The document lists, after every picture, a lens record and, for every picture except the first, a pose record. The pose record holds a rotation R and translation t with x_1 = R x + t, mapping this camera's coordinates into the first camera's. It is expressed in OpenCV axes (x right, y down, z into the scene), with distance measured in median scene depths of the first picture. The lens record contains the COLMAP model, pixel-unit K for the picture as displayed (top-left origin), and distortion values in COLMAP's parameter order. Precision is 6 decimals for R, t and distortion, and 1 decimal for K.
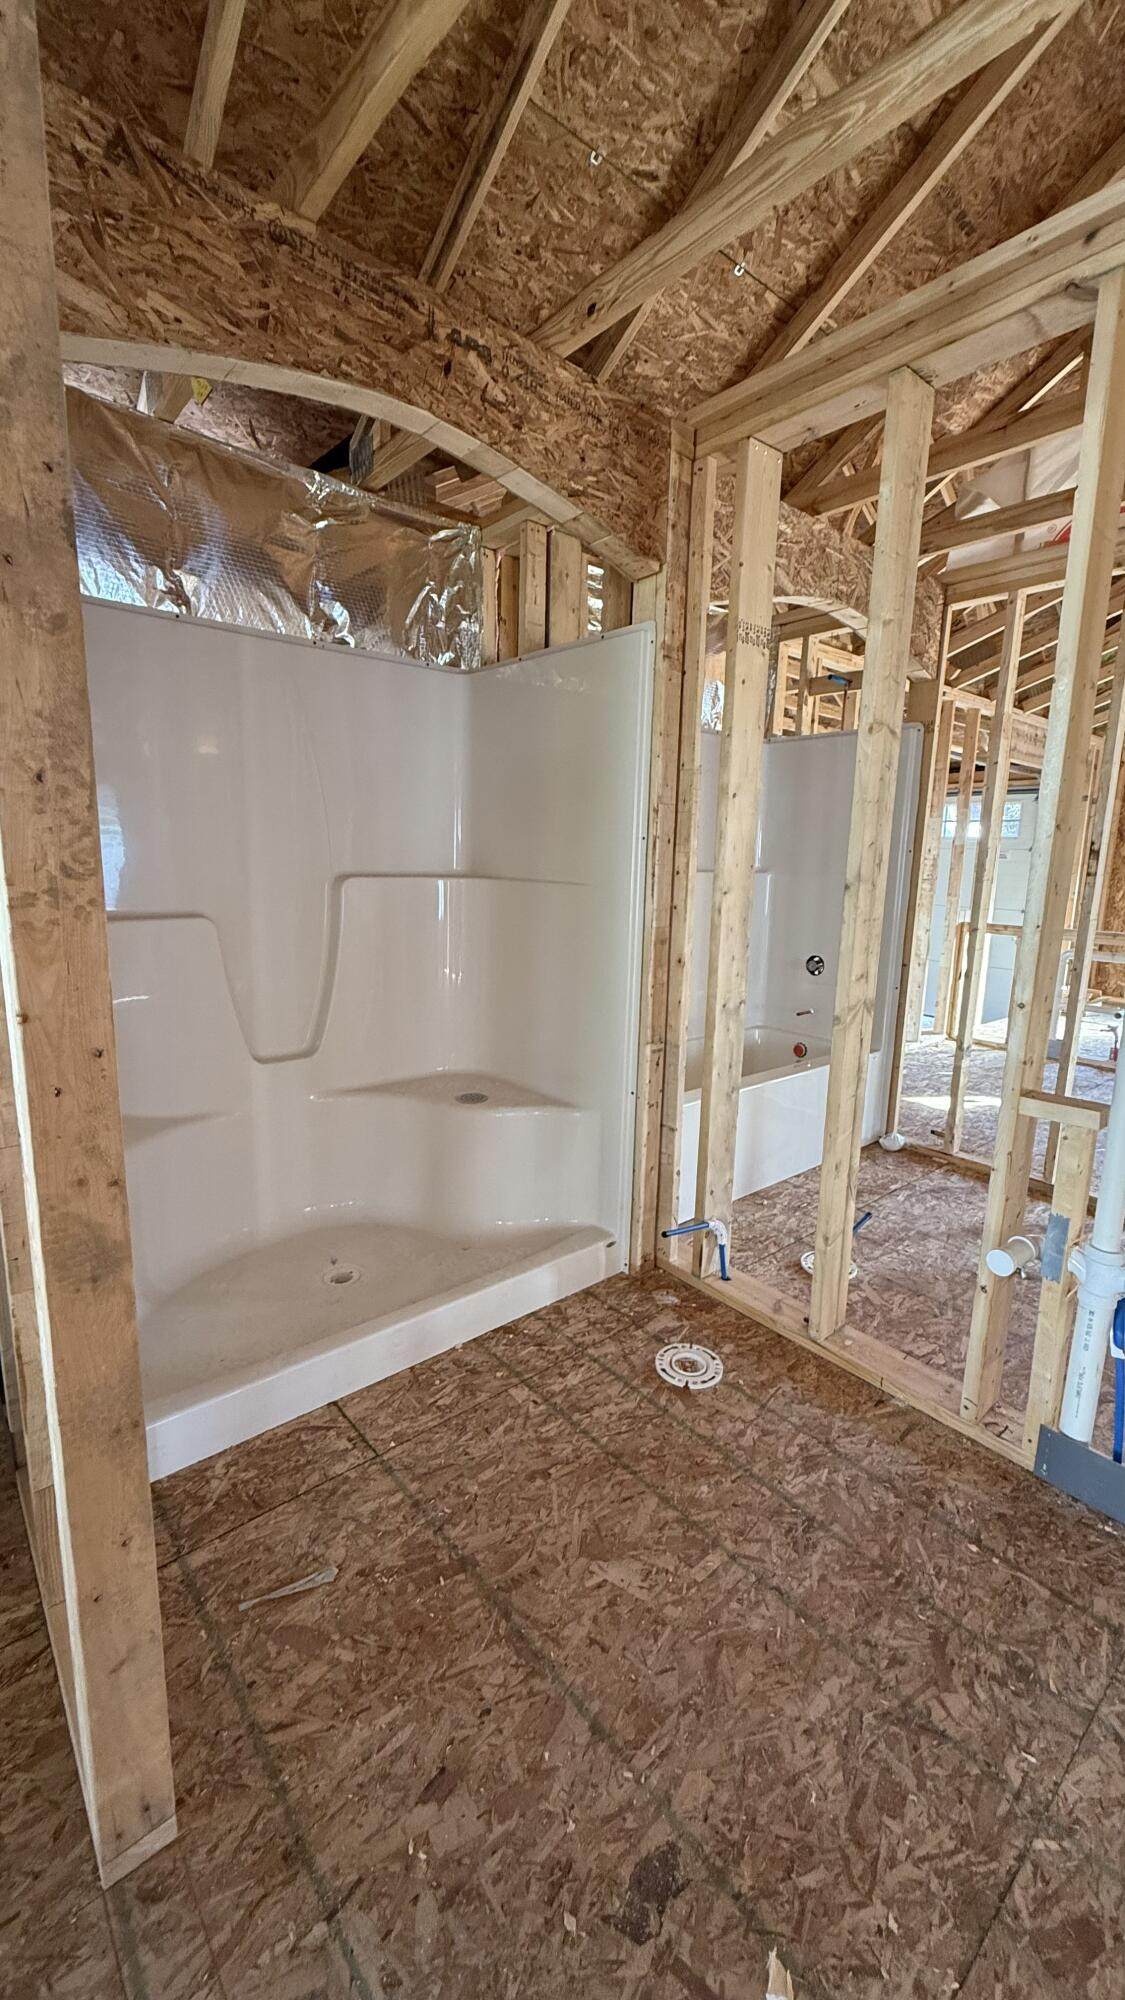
lens RADIAL K [[787.5, 0, 550.4], [0, 787.5, 994.2], [0, 0, 1]] dist [0.002117, 0.000151]
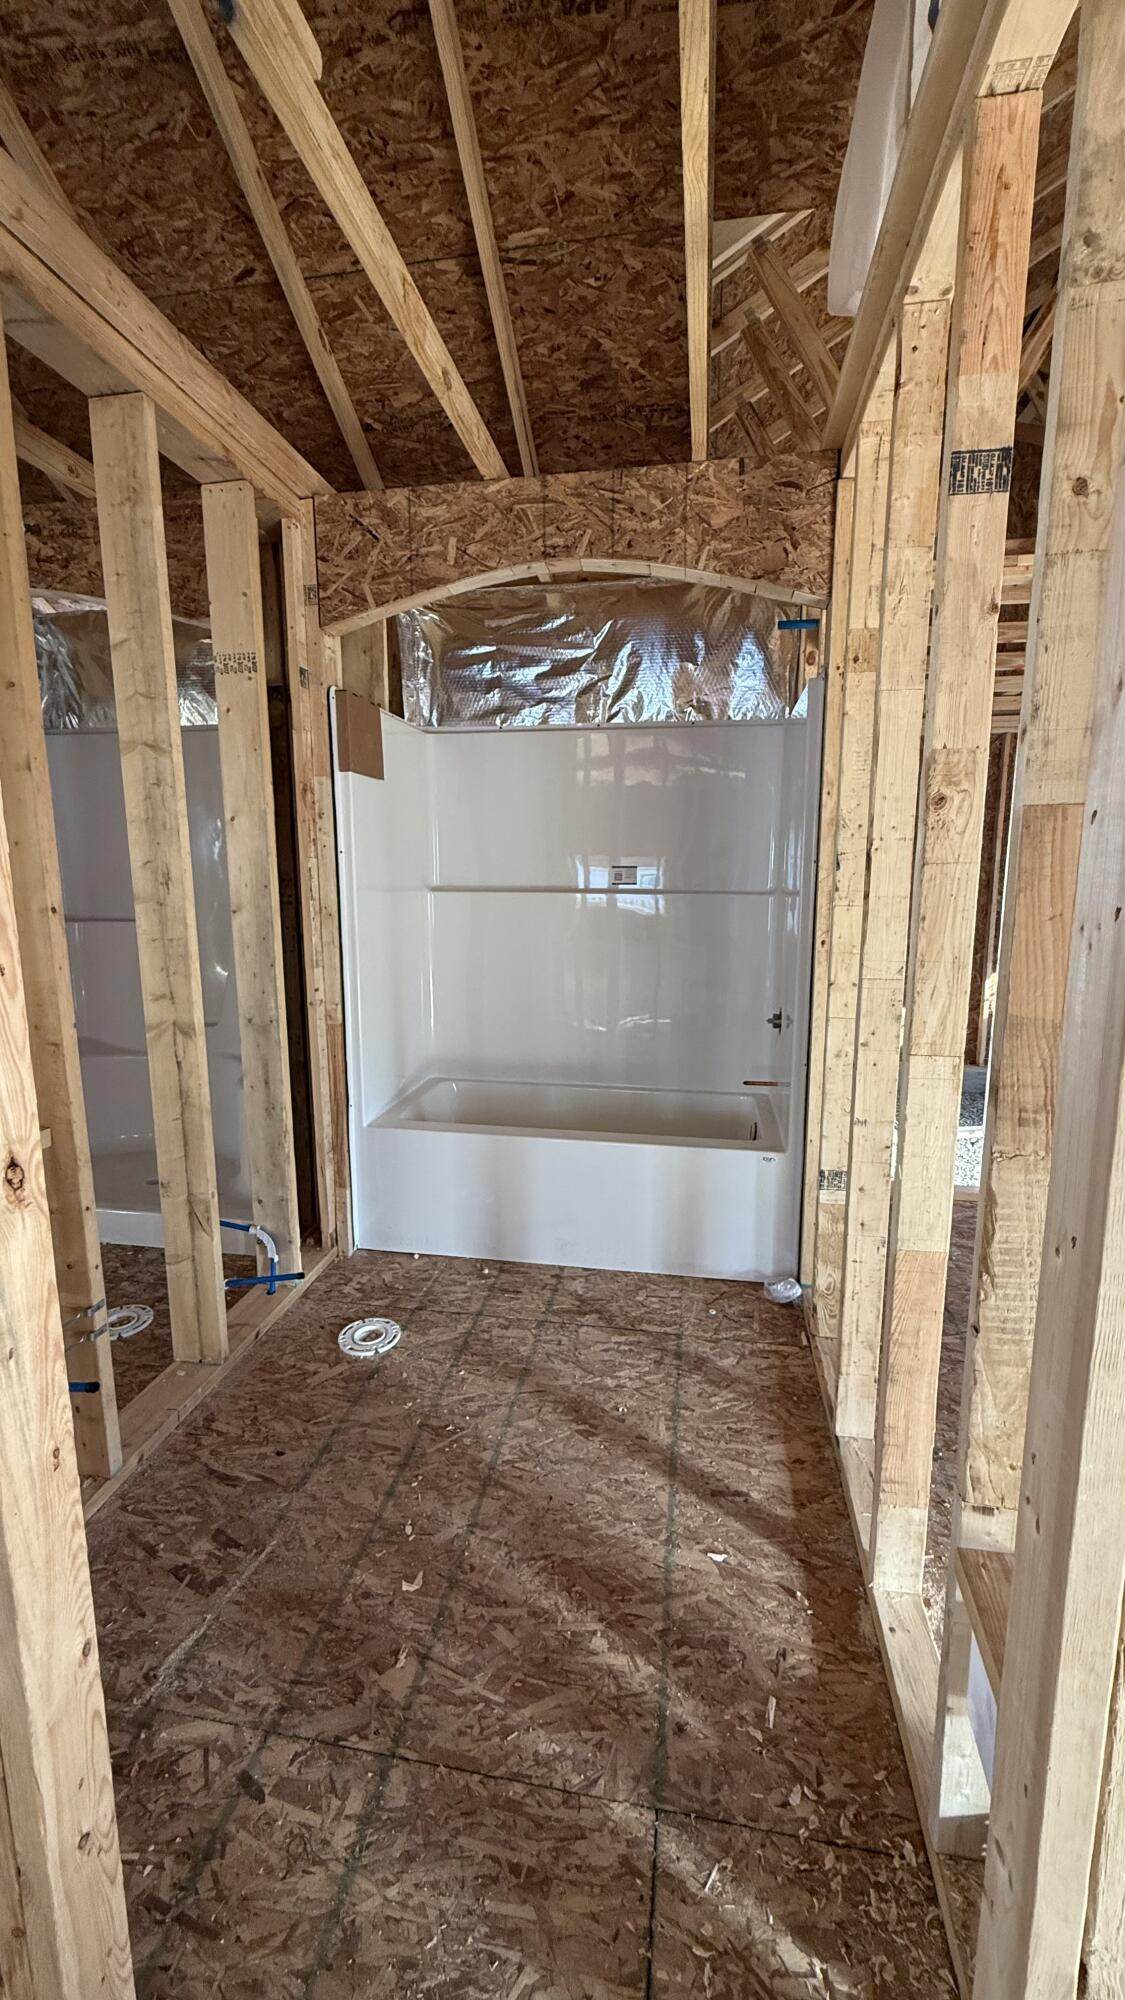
lens RADIAL K [[787.5, 0, 561.2], [0, 787.5, 999.7], [0, 0, 1]] dist [0.002117, 0.000151]
pose [[0.648390, 0.099984, -0.754715, 1.044367], [-0.119505, 0.992416, 0.028806, -0.075131], [0.751871, 0.071515, 0.655421, 0.516775]]
